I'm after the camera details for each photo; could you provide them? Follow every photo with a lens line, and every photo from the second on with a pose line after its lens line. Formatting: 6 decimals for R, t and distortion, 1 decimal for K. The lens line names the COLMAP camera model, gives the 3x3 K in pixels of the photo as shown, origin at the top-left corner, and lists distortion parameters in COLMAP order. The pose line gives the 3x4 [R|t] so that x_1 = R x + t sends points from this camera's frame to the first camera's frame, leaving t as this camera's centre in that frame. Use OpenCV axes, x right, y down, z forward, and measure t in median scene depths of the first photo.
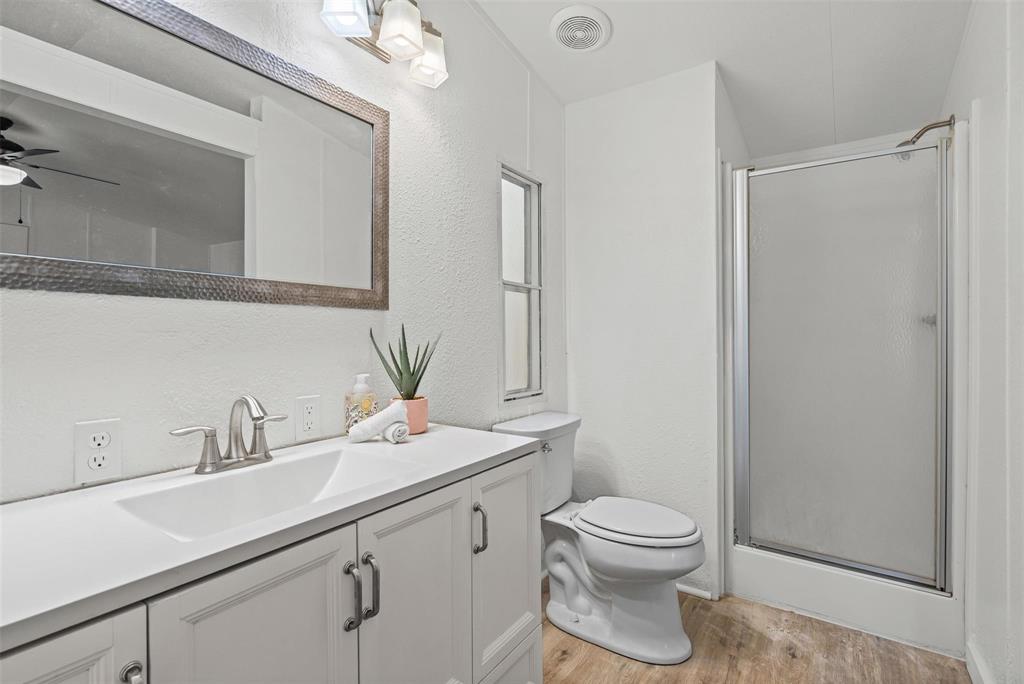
lens RADIAL K [[471.3, 0, 519.9], [0, 471.3, 332.5], [0, 0, 1]] dist [-0.004699, -0.000202]
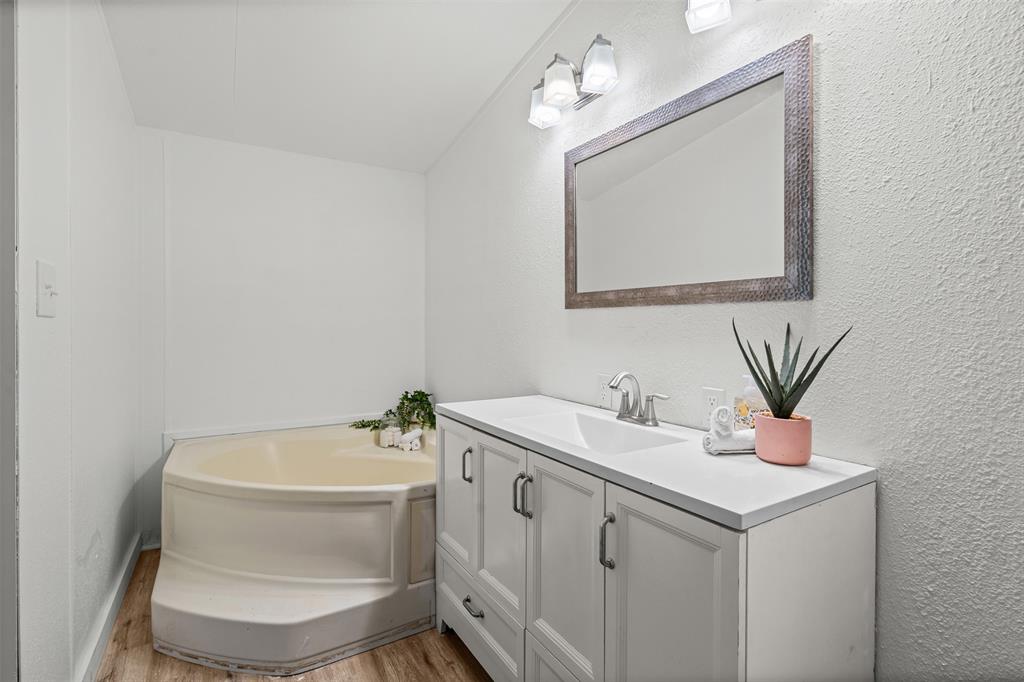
lens RADIAL K [[471.3, 0, 518.2], [0, 471.3, 335.9], [0, 0, 1]] dist [-0.004699, -0.000202]
pose [[-0.392639, 0.008539, -0.919653, 0.714613], [-0.010795, 0.999845, 0.013893, 0.007501], [0.919630, 0.015382, -0.392486, 1.046428]]
